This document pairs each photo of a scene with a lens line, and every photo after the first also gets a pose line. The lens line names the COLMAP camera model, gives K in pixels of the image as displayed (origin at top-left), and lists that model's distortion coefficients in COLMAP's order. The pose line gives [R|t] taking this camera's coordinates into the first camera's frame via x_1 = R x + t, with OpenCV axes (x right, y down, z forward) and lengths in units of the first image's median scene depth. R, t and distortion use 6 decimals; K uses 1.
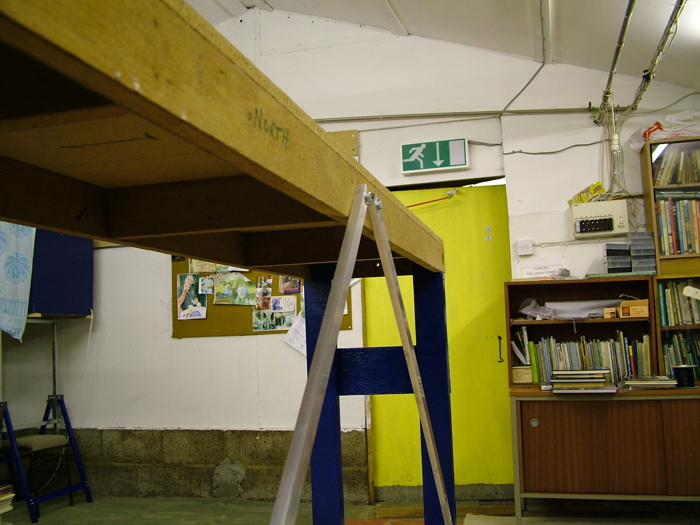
lens RADIAL K [[717.4, 0, 350.8], [0, 717.4, 263.6], [0, 0, 1]] dist [-0.076109, 0.000000]
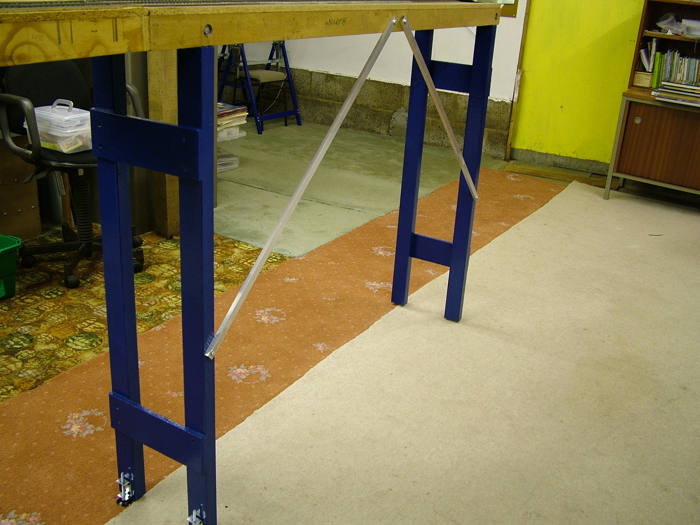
lens RADIAL K [[717.4, 0, 348.7], [0, 717.4, 258.0], [0, 0, 1]] dist [-0.076109, 0.000000]
pose [[0.947012, 0.204733, -0.247492, 0.112523], [-0.067912, 0.880737, 0.468712, -0.087221], [0.313936, -0.427068, 0.847972, -0.245365]]
